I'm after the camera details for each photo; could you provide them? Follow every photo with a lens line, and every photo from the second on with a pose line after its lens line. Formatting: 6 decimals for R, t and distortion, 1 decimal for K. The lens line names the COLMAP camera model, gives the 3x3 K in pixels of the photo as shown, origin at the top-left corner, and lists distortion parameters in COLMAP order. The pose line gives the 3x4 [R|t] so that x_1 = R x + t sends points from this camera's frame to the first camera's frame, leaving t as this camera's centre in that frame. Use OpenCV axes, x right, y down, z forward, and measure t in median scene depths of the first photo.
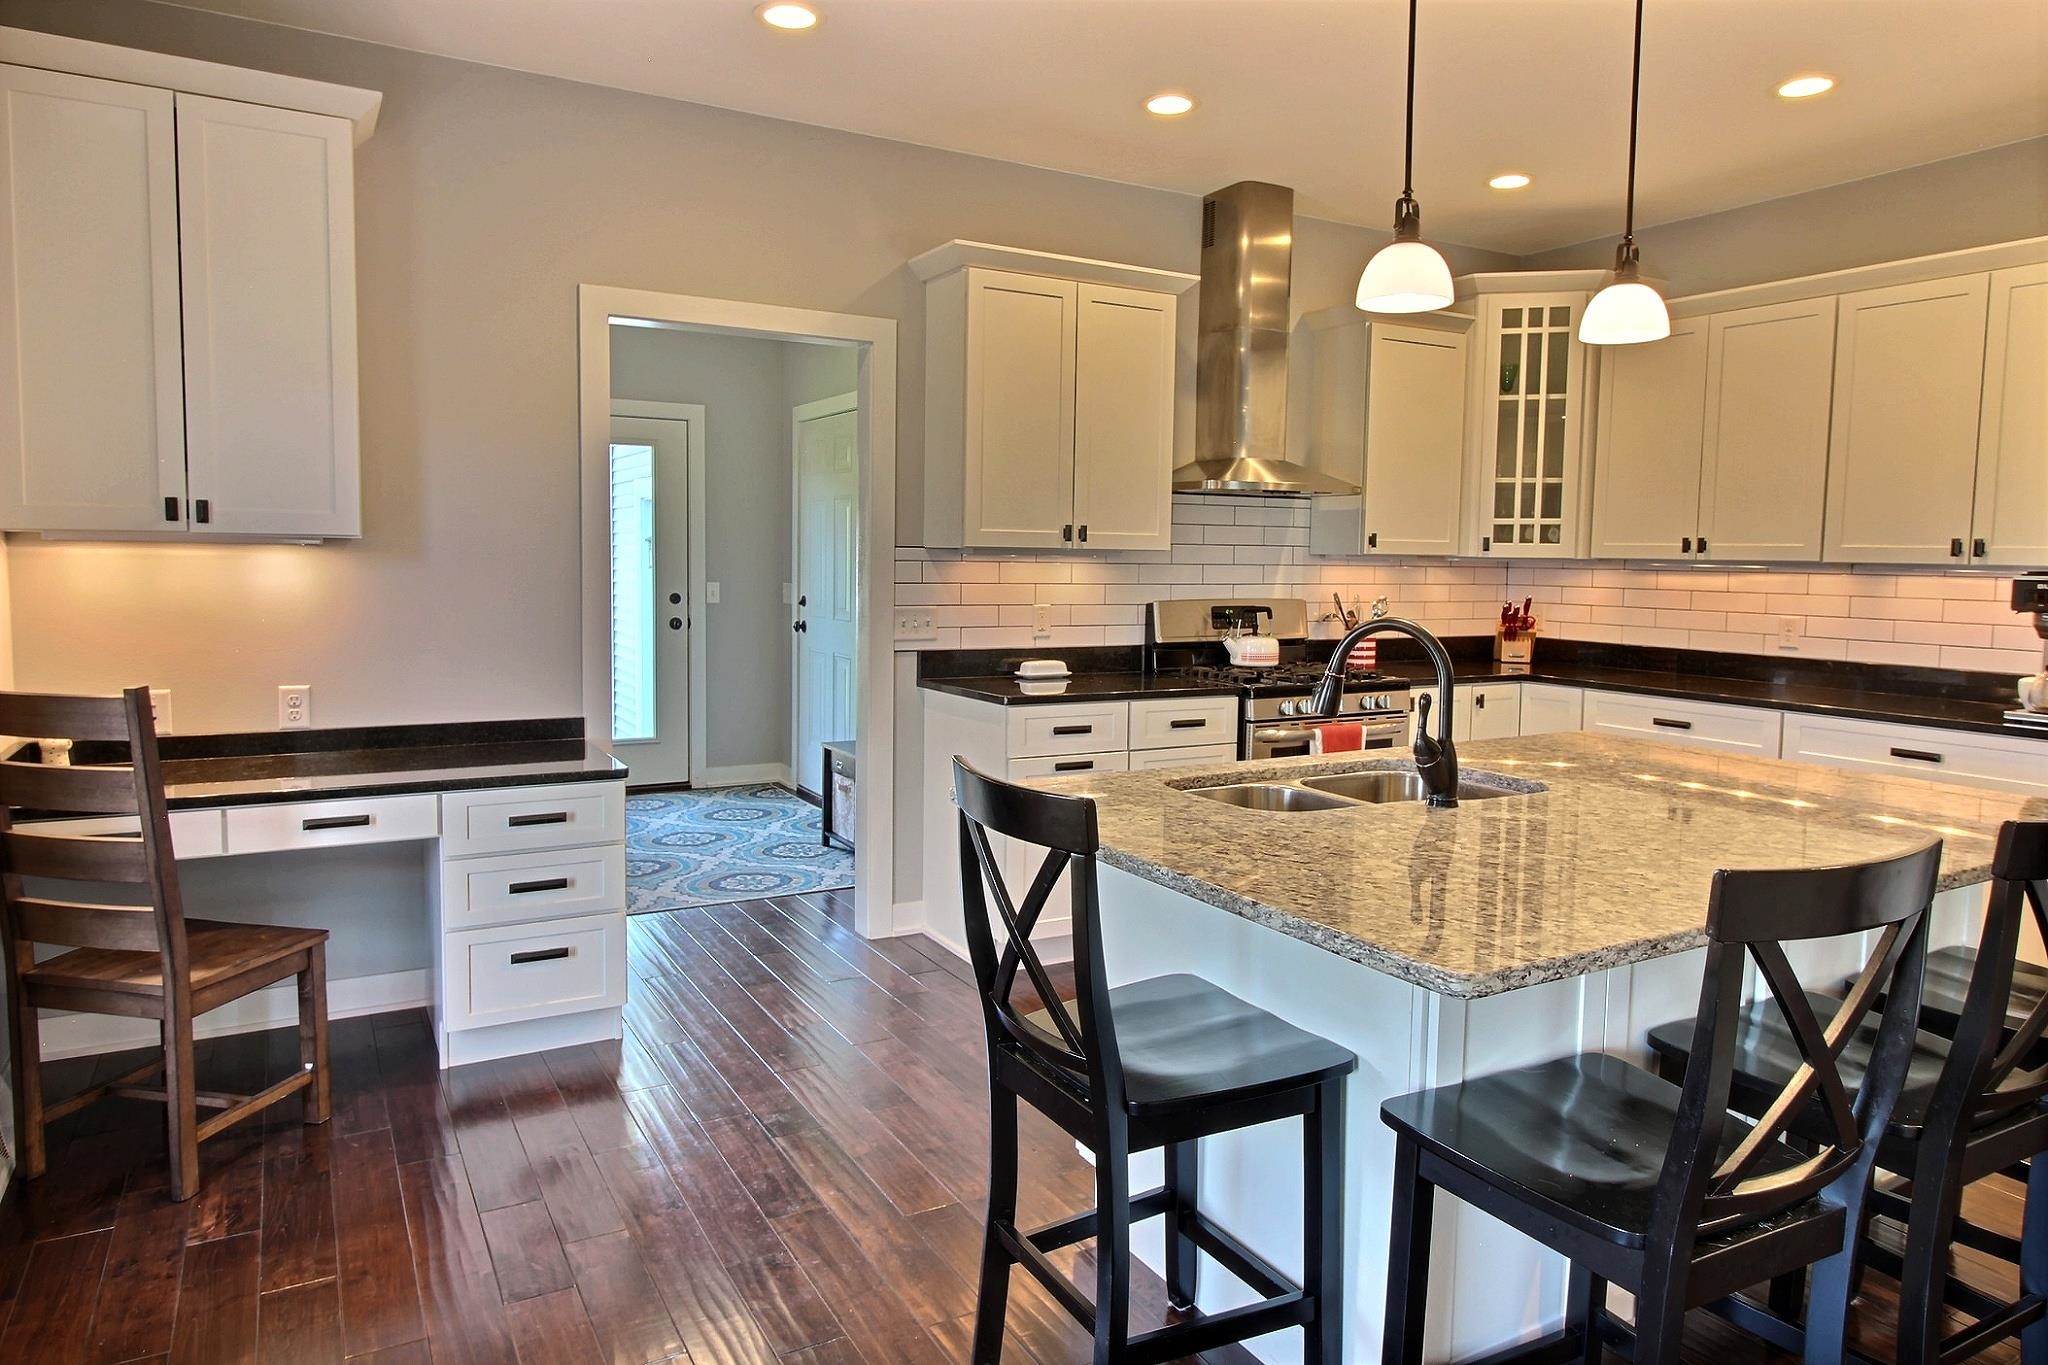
lens RADIAL K [[1300.7, 0, 1035.1], [0, 1300.7, 651.1], [0, 0, 1]] dist [0.009656, -0.010574]
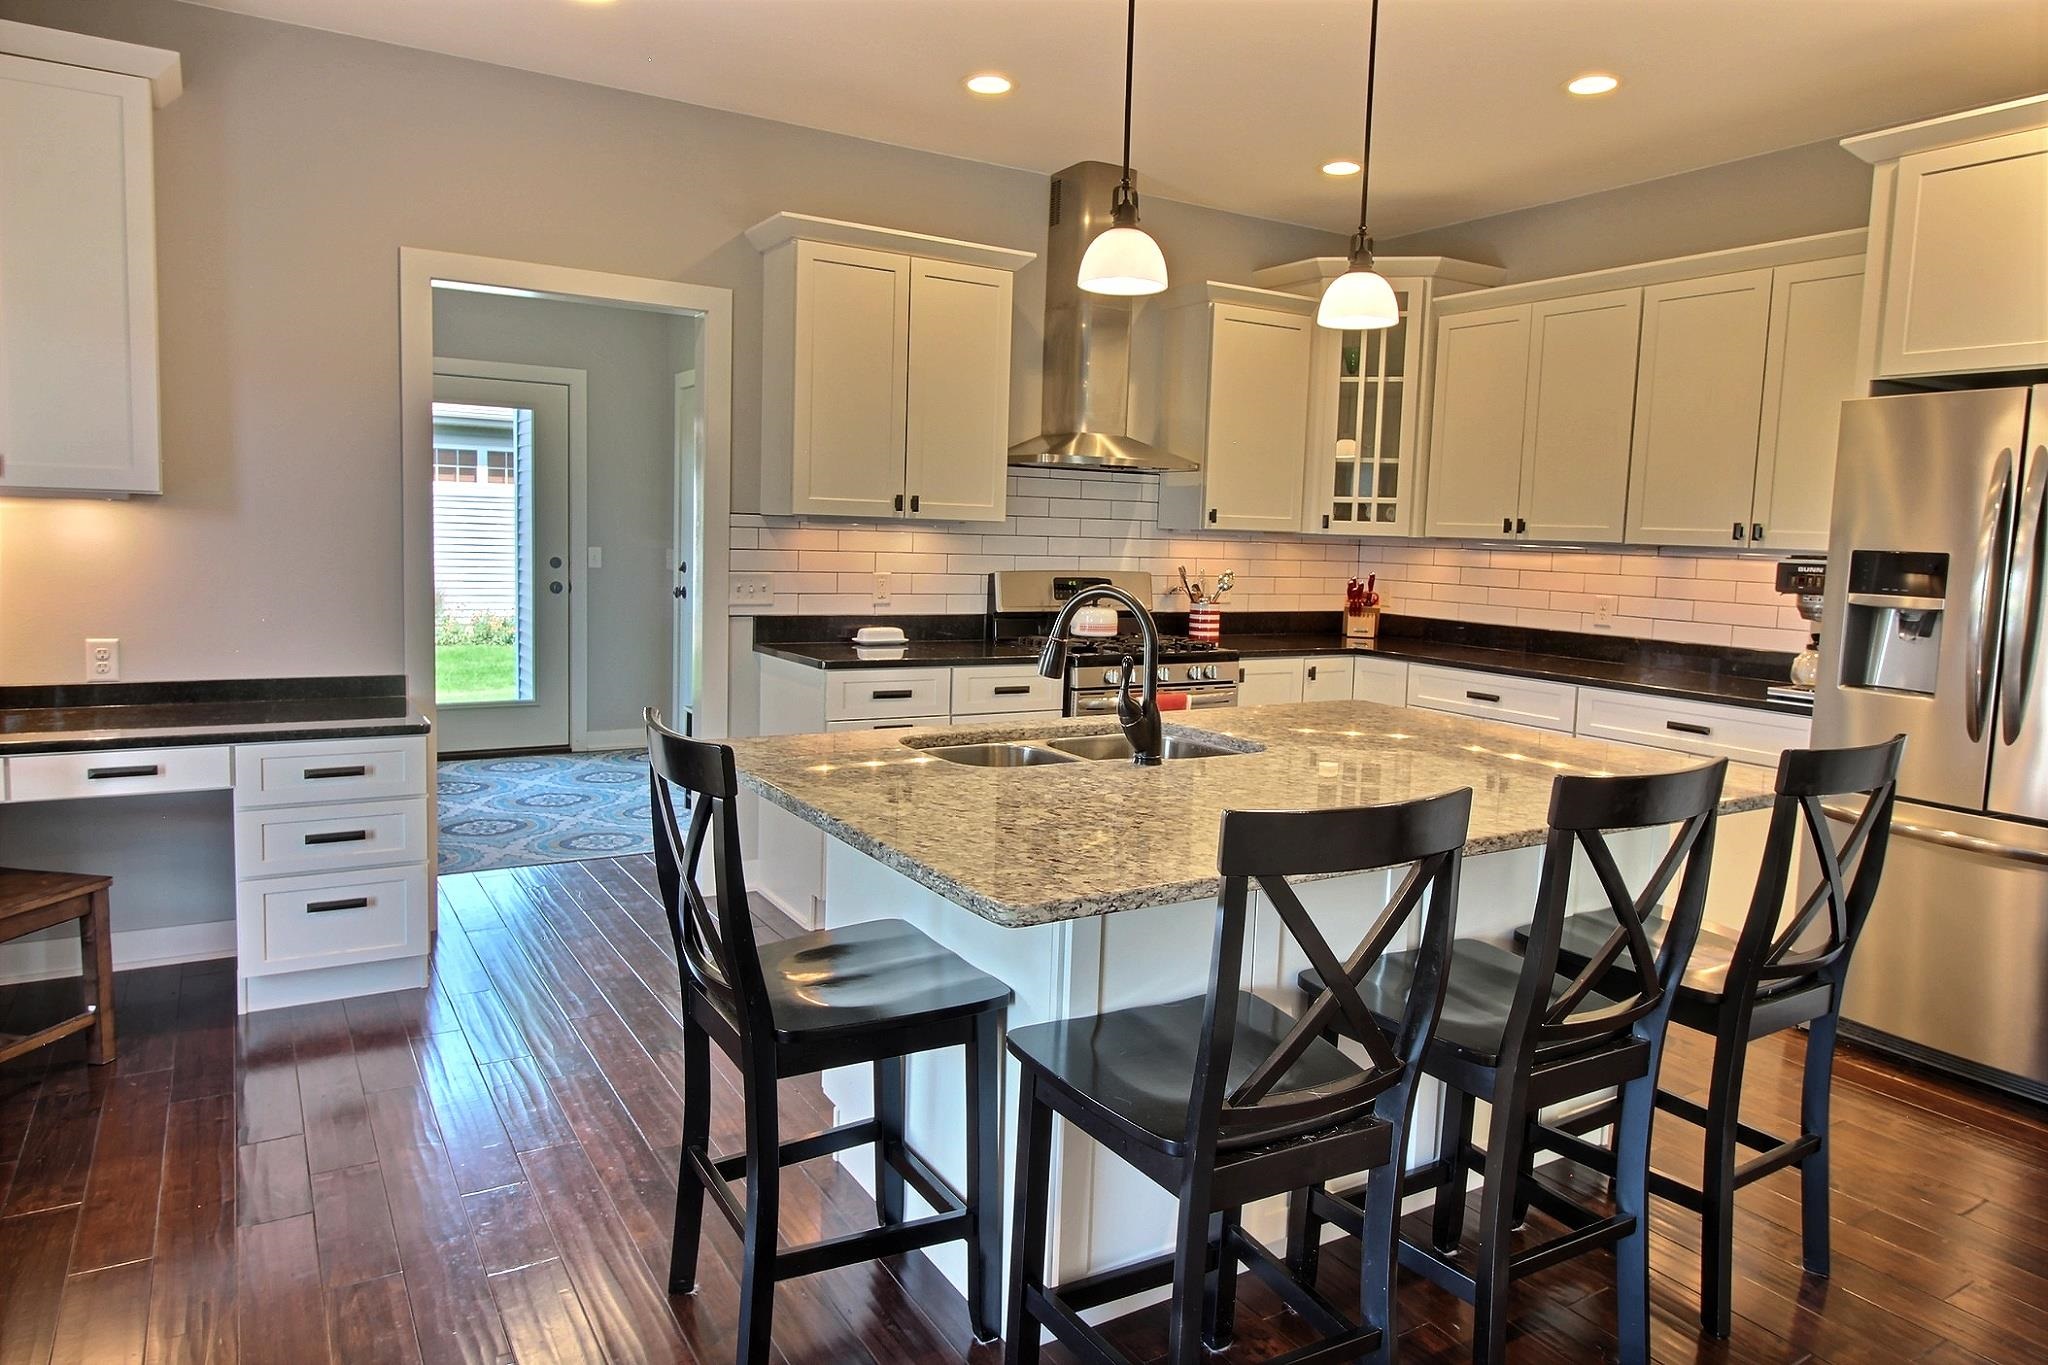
lens RADIAL K [[1300.7, 0, 1035.1], [0, 1300.7, 651.1], [0, 0, 1]] dist [0.009656, -0.010574]
pose [[0.999387, 0.014145, 0.032009, 0.094761], [-0.014784, 0.999694, 0.019810, 0.003808], [-0.031719, -0.020271, 0.999291, -0.027564]]
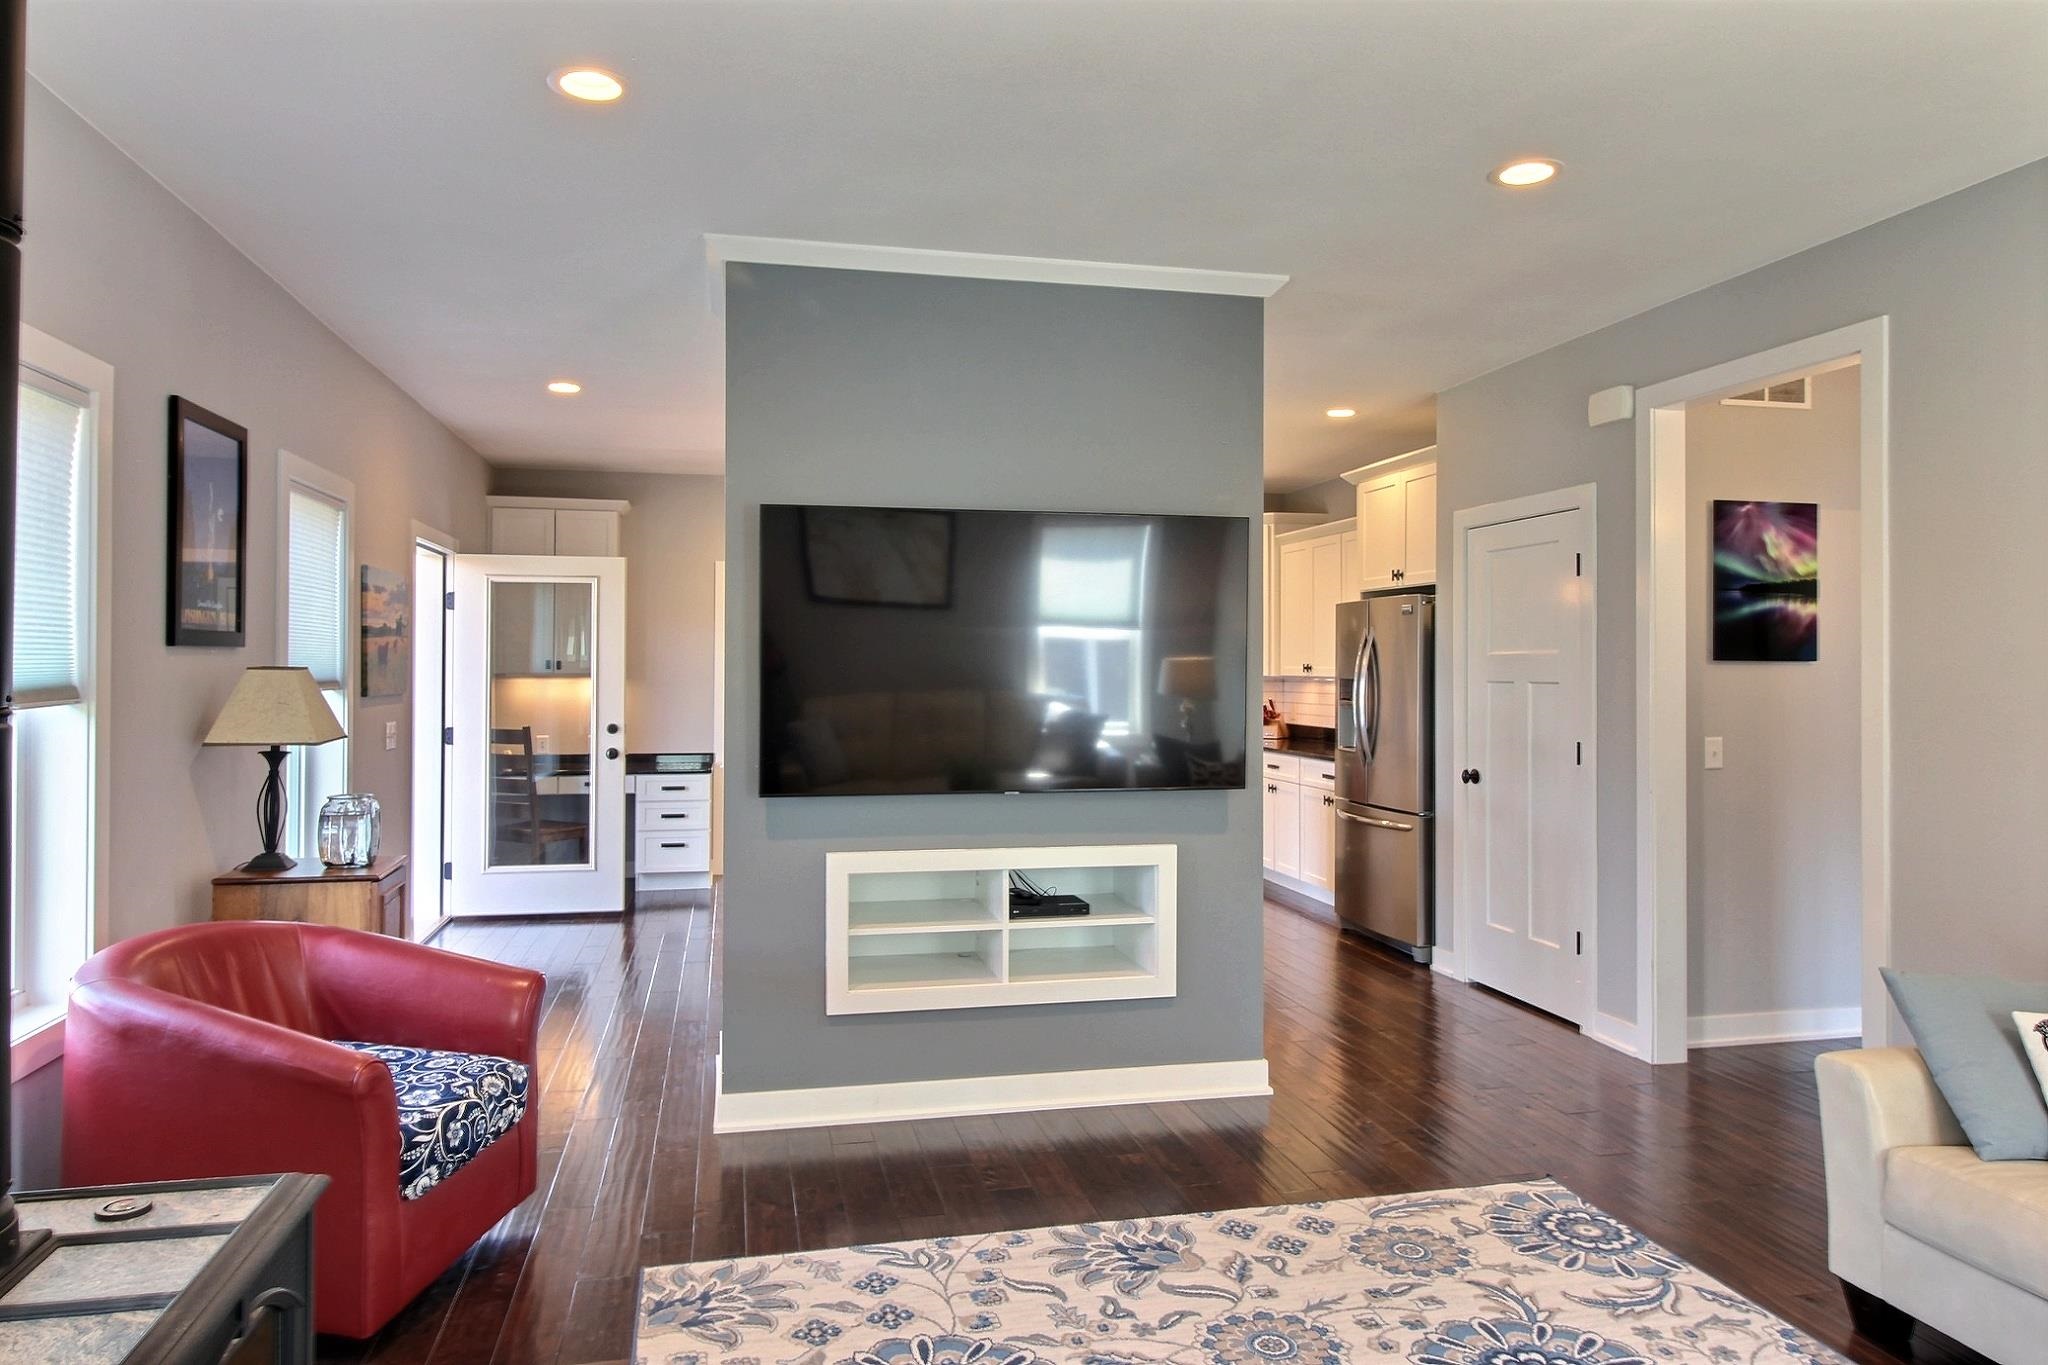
lens RADIAL K [[1338.7, 0, 1030.5], [0, 1338.7, 643.3], [0, 0, 1]] dist [0.005174, -0.000329]
pose [[0.956529, -0.017492, -0.291113, 0.692211], [-0.010550, 0.995471, -0.094479, 0.061172], [0.291447, 0.093443, 0.952012, -0.848341]]
